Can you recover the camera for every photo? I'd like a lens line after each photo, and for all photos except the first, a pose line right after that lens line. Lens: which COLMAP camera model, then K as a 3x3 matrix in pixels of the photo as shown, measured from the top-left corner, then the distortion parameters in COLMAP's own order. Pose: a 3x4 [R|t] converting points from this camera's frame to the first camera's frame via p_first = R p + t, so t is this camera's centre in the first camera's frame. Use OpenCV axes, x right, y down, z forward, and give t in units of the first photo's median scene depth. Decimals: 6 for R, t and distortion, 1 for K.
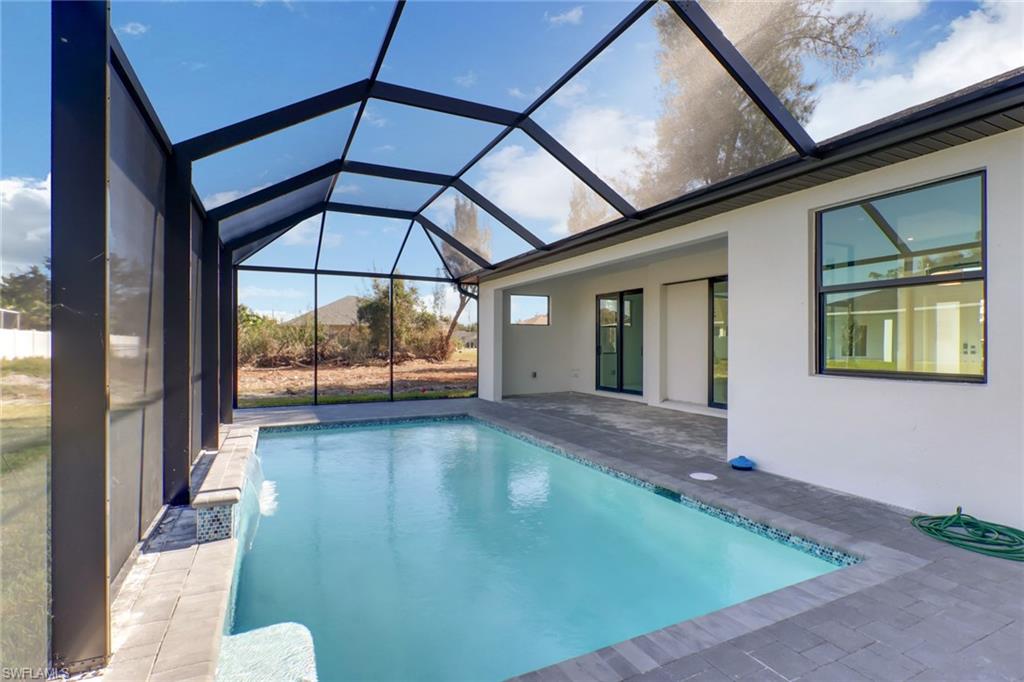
lens RADIAL K [[481.3, 0, 513.6], [0, 481.3, 340.3], [0, 0, 1]] dist [0.000608, 0.001725]
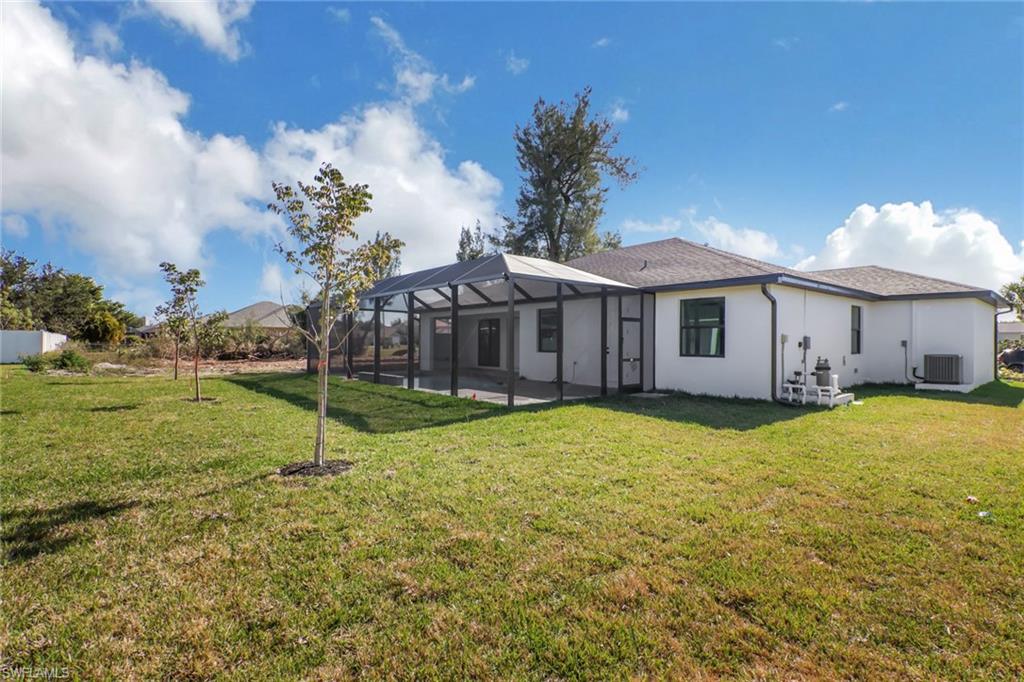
lens RADIAL K [[479.4, 0, 512.7], [0, 479.4, 340.8], [0, 0, 1]] dist [0.000050, 0.000003]
pose [[0.969133, 0.006778, 0.246447, -0.082754], [-0.006883, 0.999976, -0.000433, -0.001343], [-0.246444, -0.001277, 0.969156, -0.438141]]
